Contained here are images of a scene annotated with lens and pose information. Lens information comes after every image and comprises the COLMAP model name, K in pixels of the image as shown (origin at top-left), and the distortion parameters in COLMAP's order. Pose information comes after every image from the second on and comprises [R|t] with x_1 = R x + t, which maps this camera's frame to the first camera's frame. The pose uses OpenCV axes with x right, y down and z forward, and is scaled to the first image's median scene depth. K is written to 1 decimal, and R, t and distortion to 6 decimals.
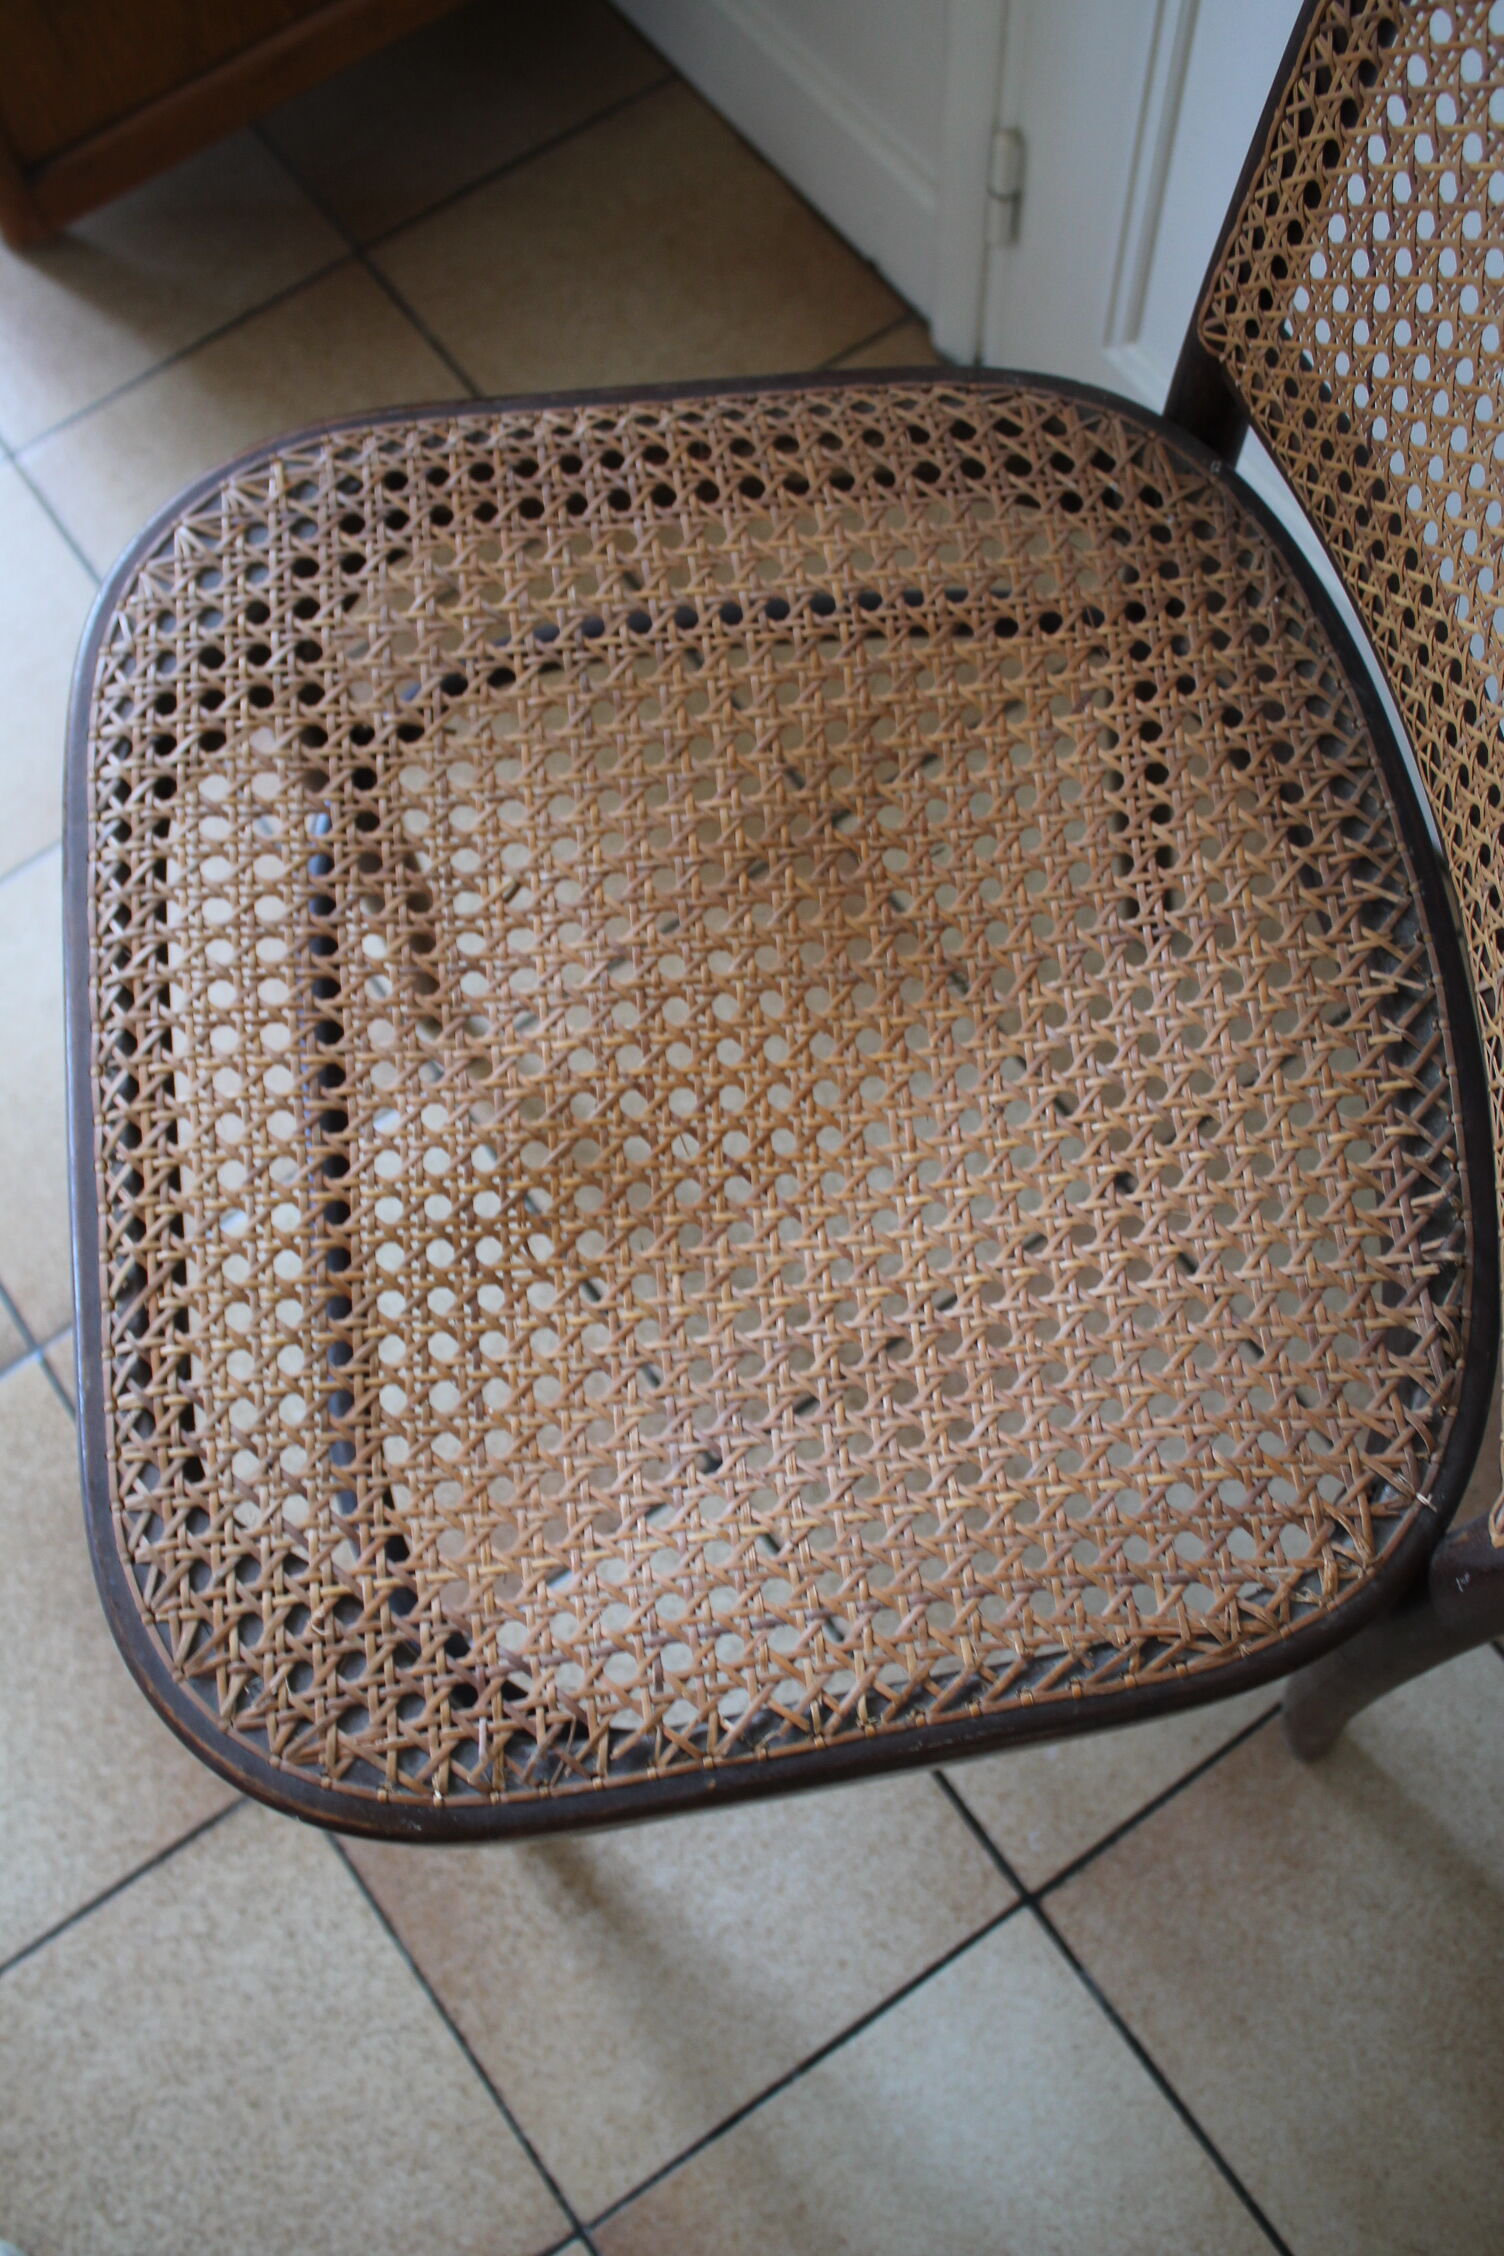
lens RADIAL K [[2099.8, 0, 752.0], [0, 2099.8, 1128.0], [0, 0, 1]] dist [-0.094597, 0.017416]
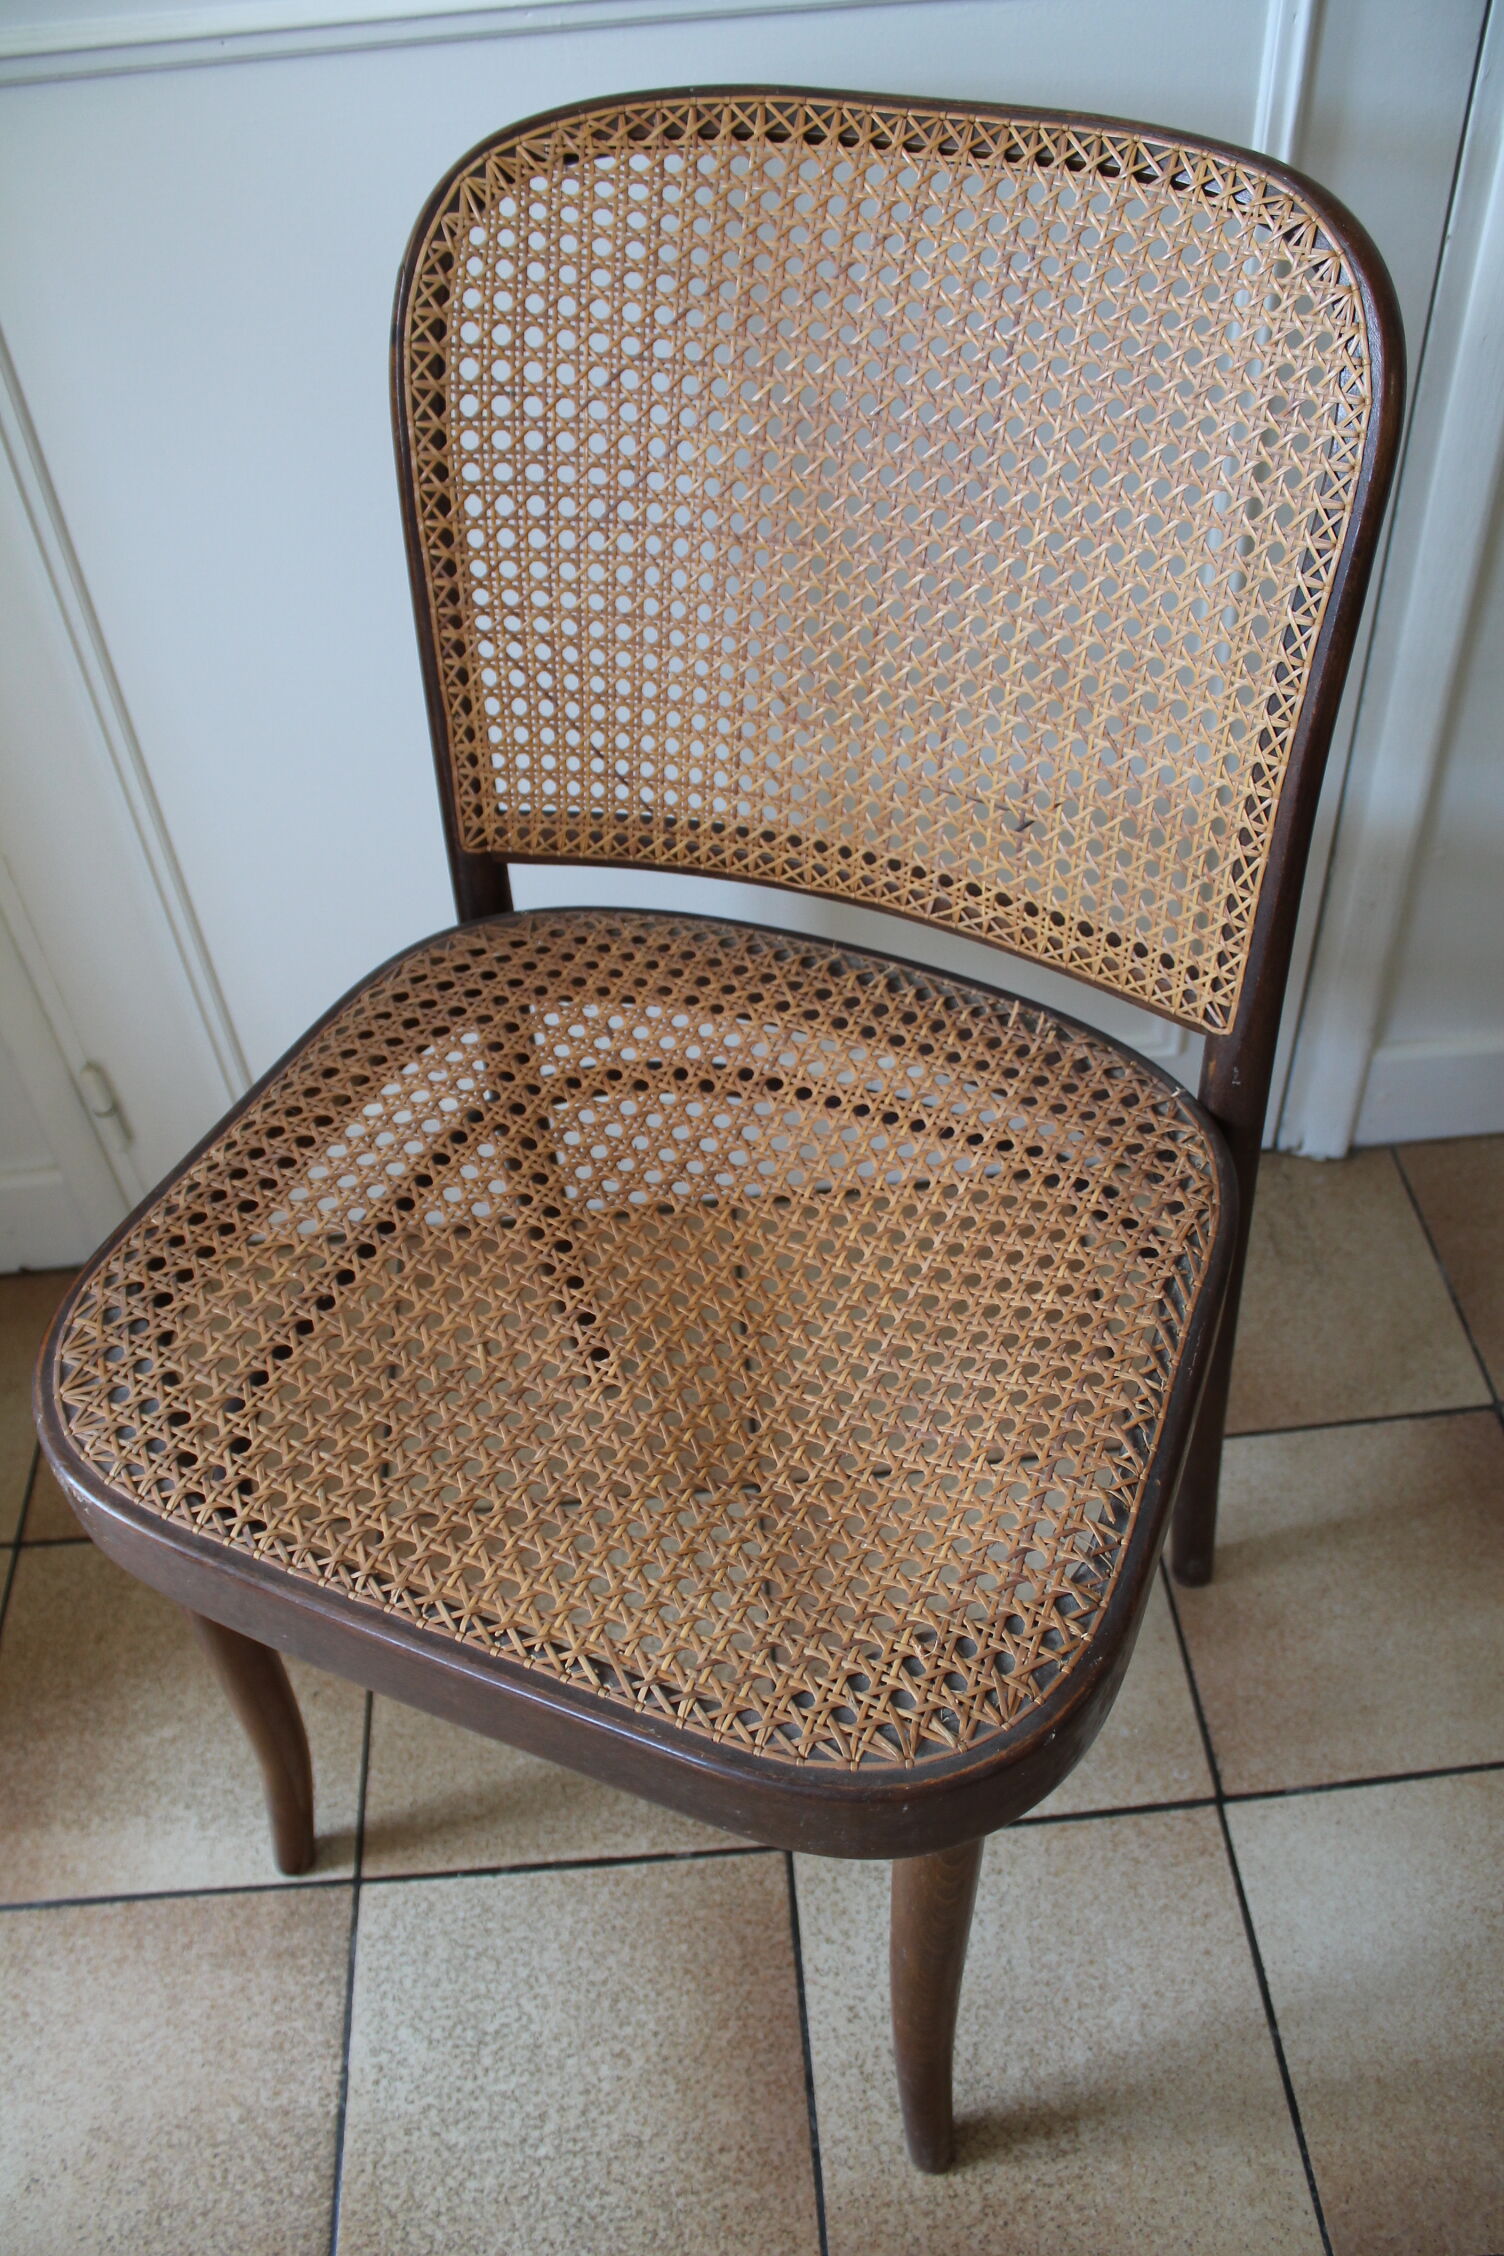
lens RADIAL K [[1867.8, 0, 752.0], [0, 1867.8, 1128.0], [0, 0, 1]] dist [-0.164856, 0.133235]
pose [[0.521423, -0.601403, 0.605337, -0.704446], [0.817899, 0.554463, -0.153660, 0.137005], [-0.243225, 0.575226, 0.780997, -0.037717]]
